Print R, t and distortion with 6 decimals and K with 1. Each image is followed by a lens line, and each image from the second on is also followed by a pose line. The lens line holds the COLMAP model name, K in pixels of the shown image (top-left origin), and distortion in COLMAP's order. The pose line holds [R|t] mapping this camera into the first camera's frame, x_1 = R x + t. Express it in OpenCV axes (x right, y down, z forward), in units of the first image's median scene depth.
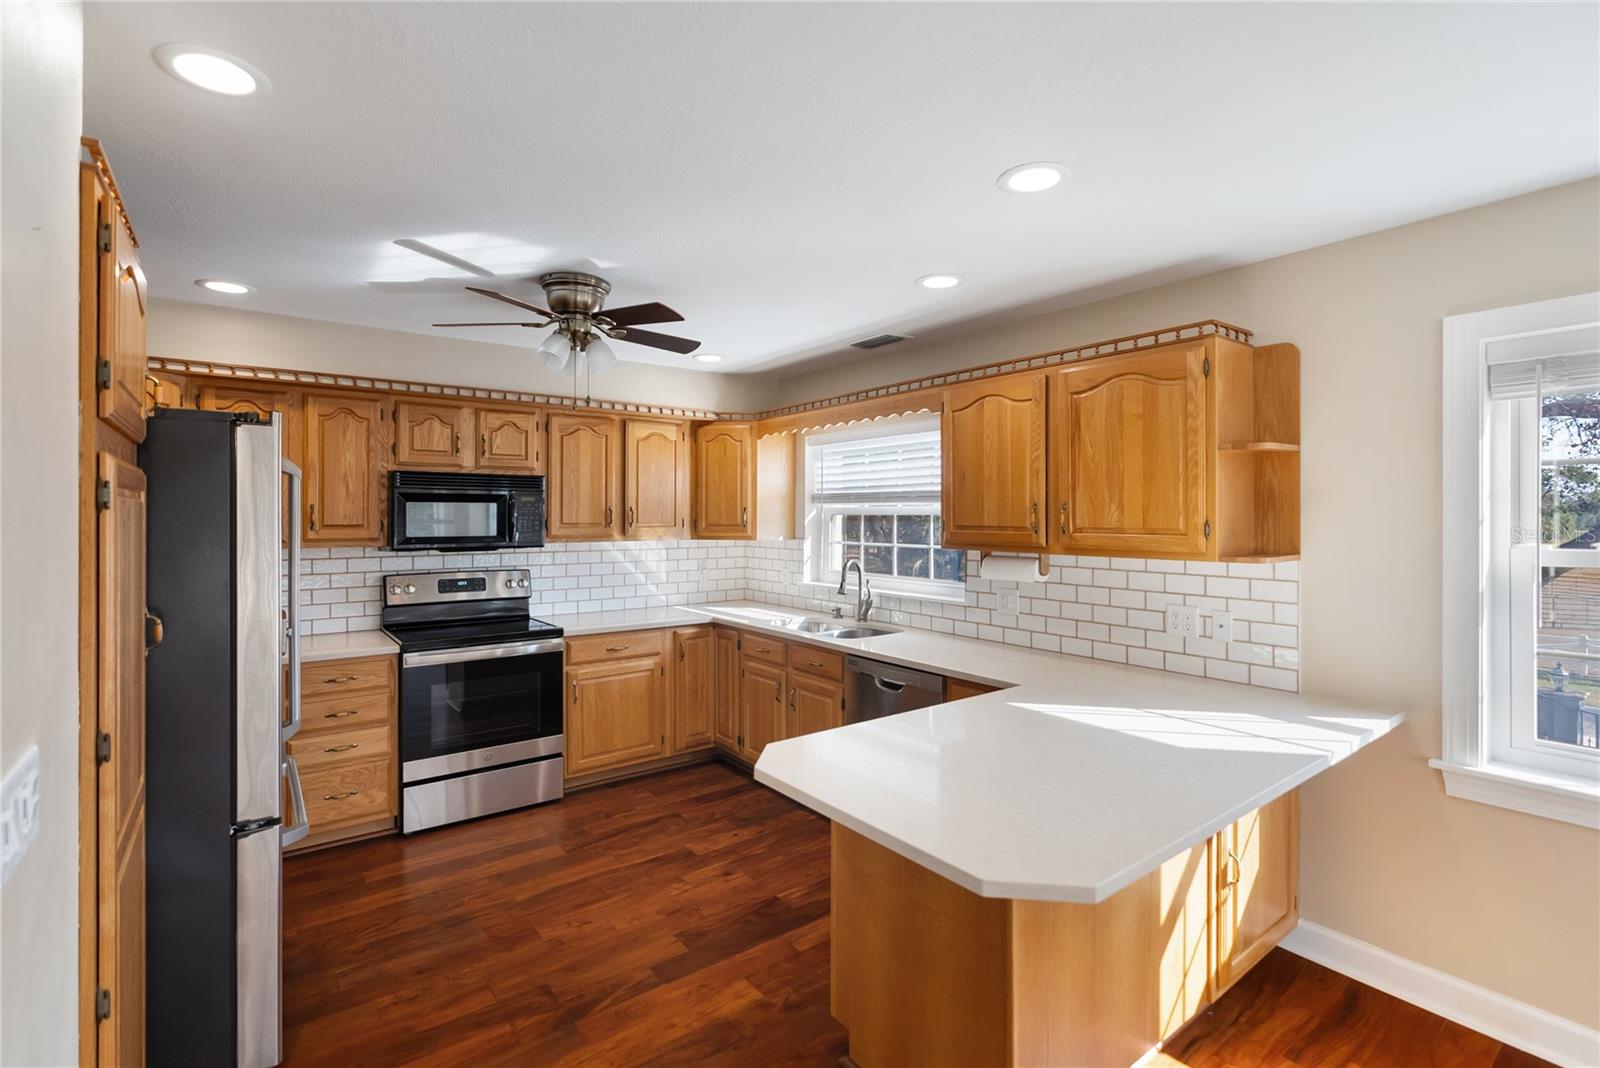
lens RADIAL K [[734.4, 0, 802.7], [0, 734.4, 518.0], [0, 0, 1]] dist [-0.007890, 0.004260]
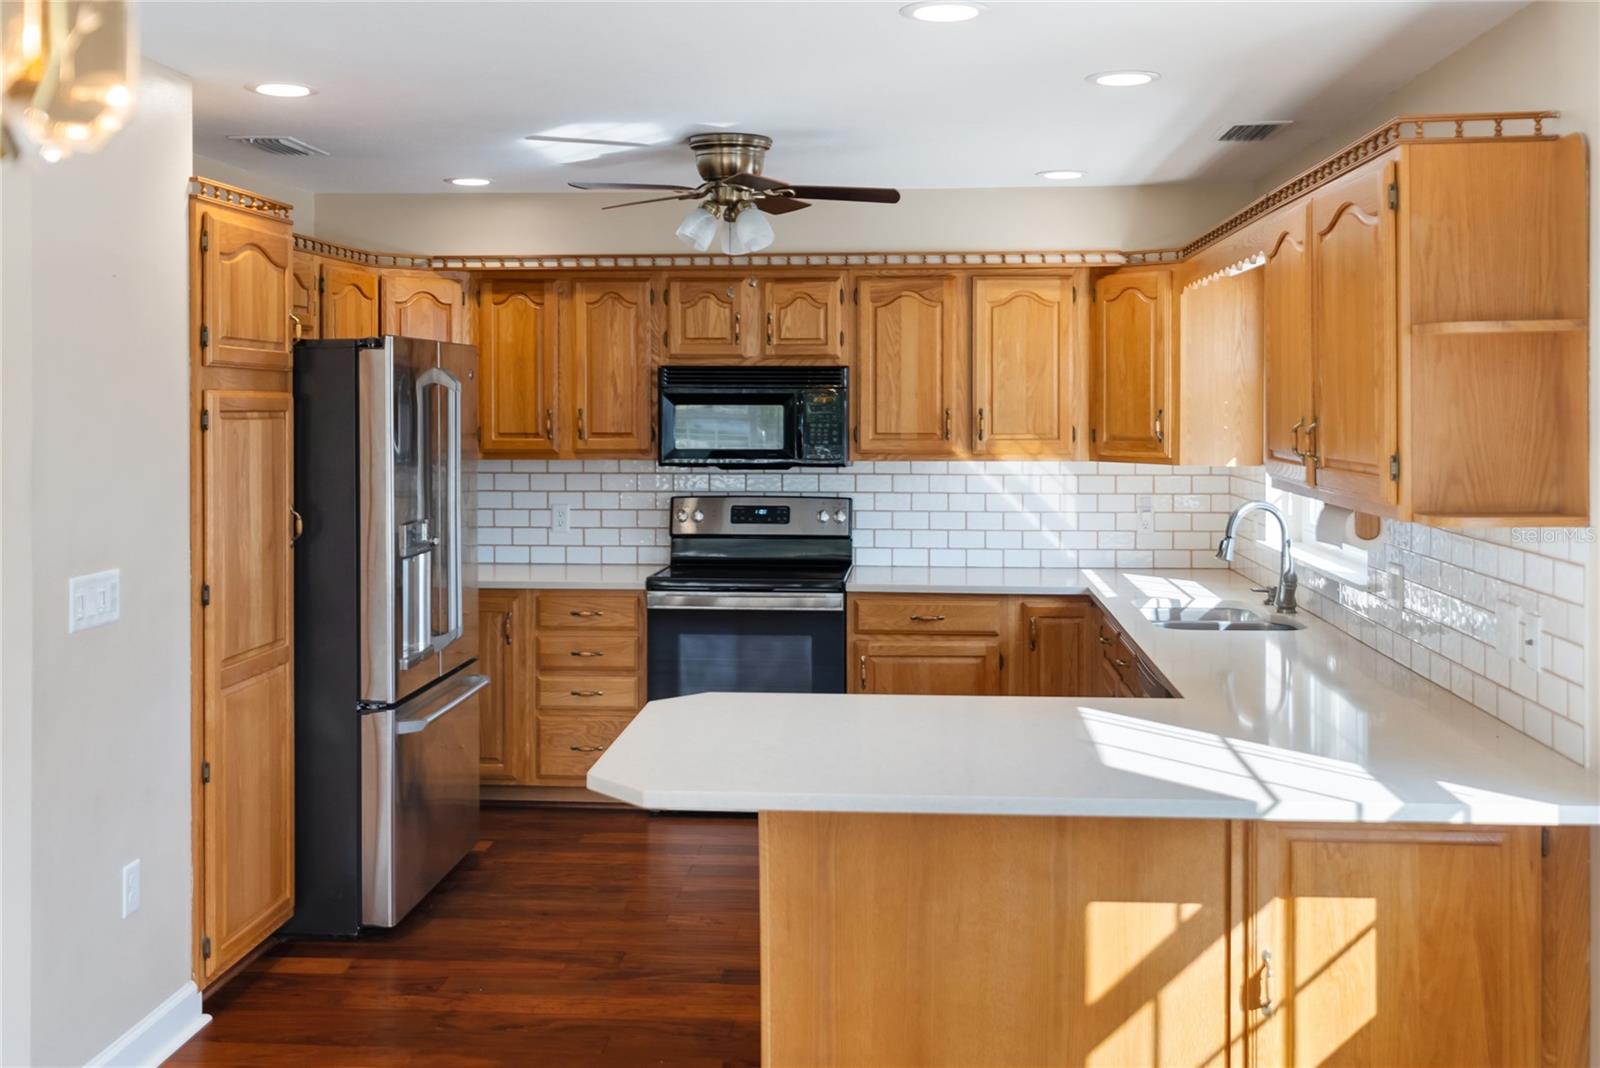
lens RADIAL K [[1593.3, 0, 801.4], [0, 1593.3, 424.5], [0, 0, 1]] dist [0.021807, 0.000000]
pose [[0.748774, 0.010836, -0.662737, 0.661840], [-0.002611, 0.999907, 0.013399, -0.022425], [0.662820, -0.008302, 0.748732, -0.192519]]
